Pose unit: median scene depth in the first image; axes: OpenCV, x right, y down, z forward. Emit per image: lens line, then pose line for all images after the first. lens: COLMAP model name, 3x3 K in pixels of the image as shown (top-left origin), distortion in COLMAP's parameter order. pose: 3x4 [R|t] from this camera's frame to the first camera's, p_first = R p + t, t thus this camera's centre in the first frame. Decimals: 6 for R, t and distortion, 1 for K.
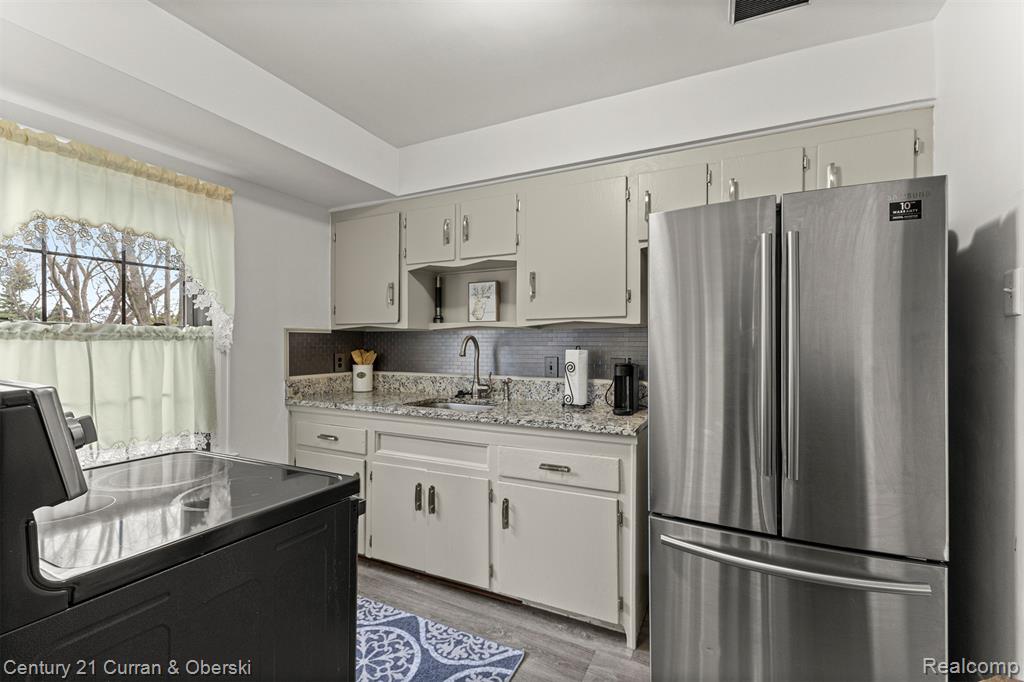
lens RADIAL K [[441.6, 0, 512.6], [0, 441.6, 343.5], [0, 0, 1]] dist [0.002163, -0.000016]
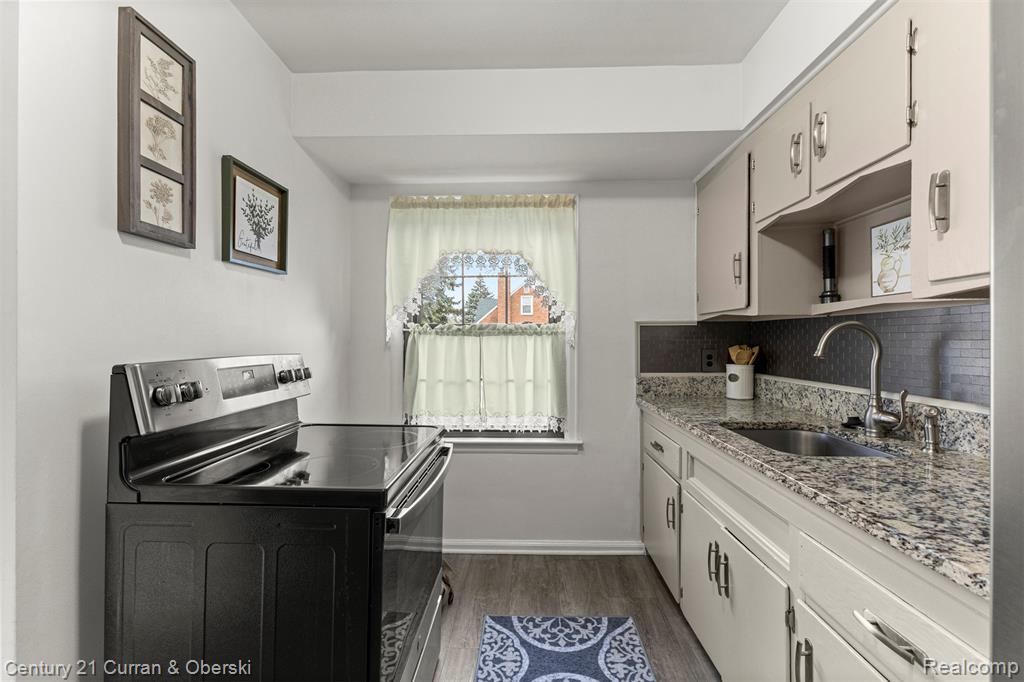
lens RADIAL K [[439.4, 0, 510.2], [0, 439.4, 337.5], [0, 0, 1]] dist [0.007360, 0.000002]
pose [[0.410686, -0.005948, -0.911757, 0.268464], [0.003763, 0.999981, -0.004829, 0.003832], [0.911769, -0.001448, 0.410701, 0.418349]]
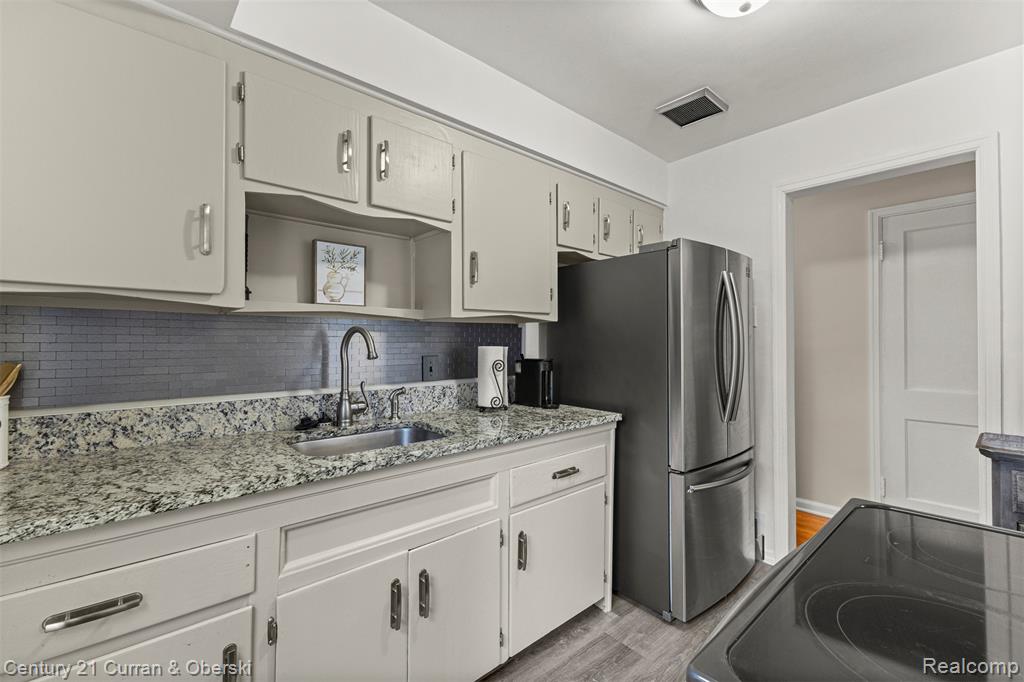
lens RADIAL K [[442.1, 0, 513.5], [0, 442.1, 337.3], [0, 0, 1]] dist [0.010340, -0.000033]
pose [[0.377300, 0.007377, 0.926062, -0.672161], [-0.002472, 0.999973, -0.006959, 0.001734], [-0.926088, 0.000336, 0.377308, 0.616674]]
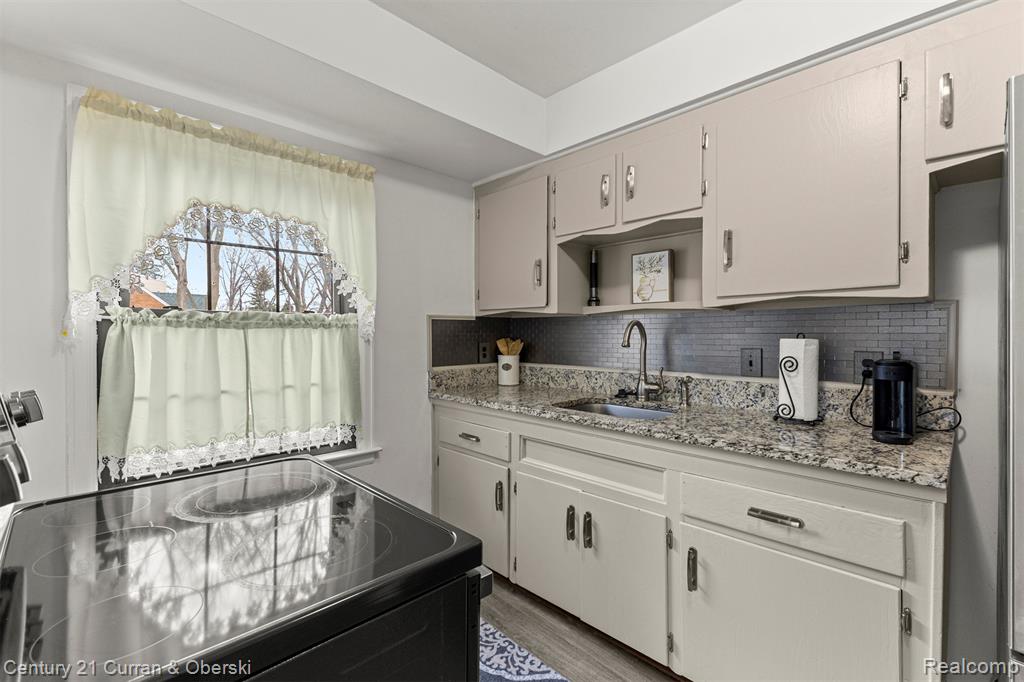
lens RADIAL K [[448.0, 0, 511.7], [0, 448.0, 334.8], [0, 0, 1]] dist [0.005902, -0.000234]
pose [[0.943736, -0.001276, -0.330698, -0.044379], [0.003010, 0.999984, 0.004734, 0.003330], [0.330686, -0.005463, 0.943725, 0.195789]]
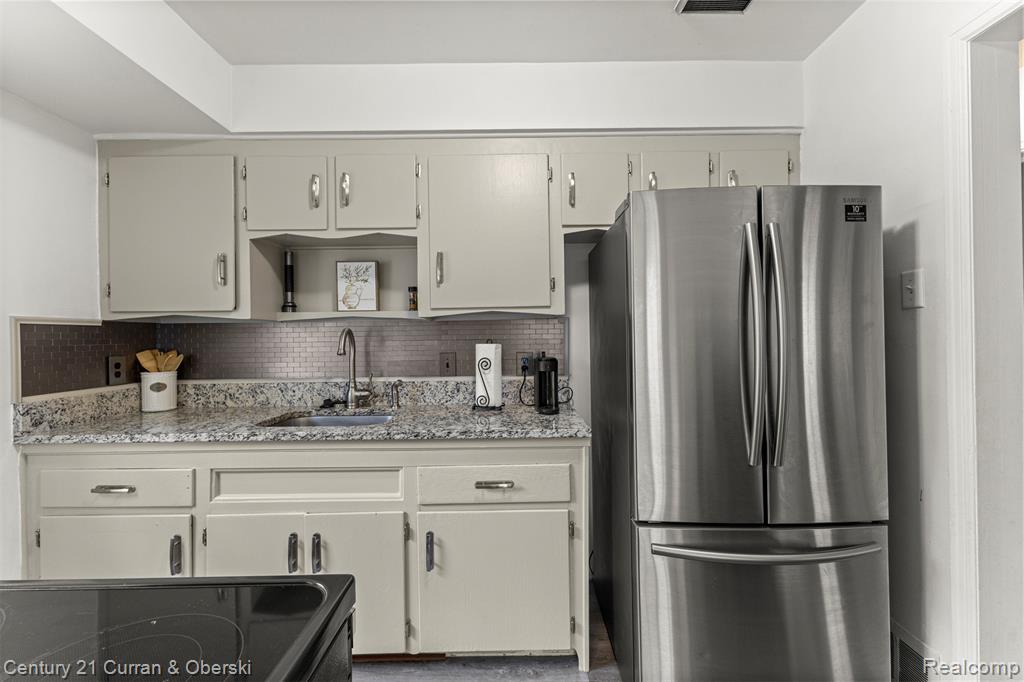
lens RADIAL K [[439.4, 0, 510.2], [0, 439.4, 337.5], [0, 0, 1]] dist [0.007360, 0.000002]
pose [[0.898953, -0.011644, 0.437890, -0.198330], [0.012457, 0.999922, 0.001016, 0.001223], [-0.437868, 0.004541, 0.899028, 0.193176]]
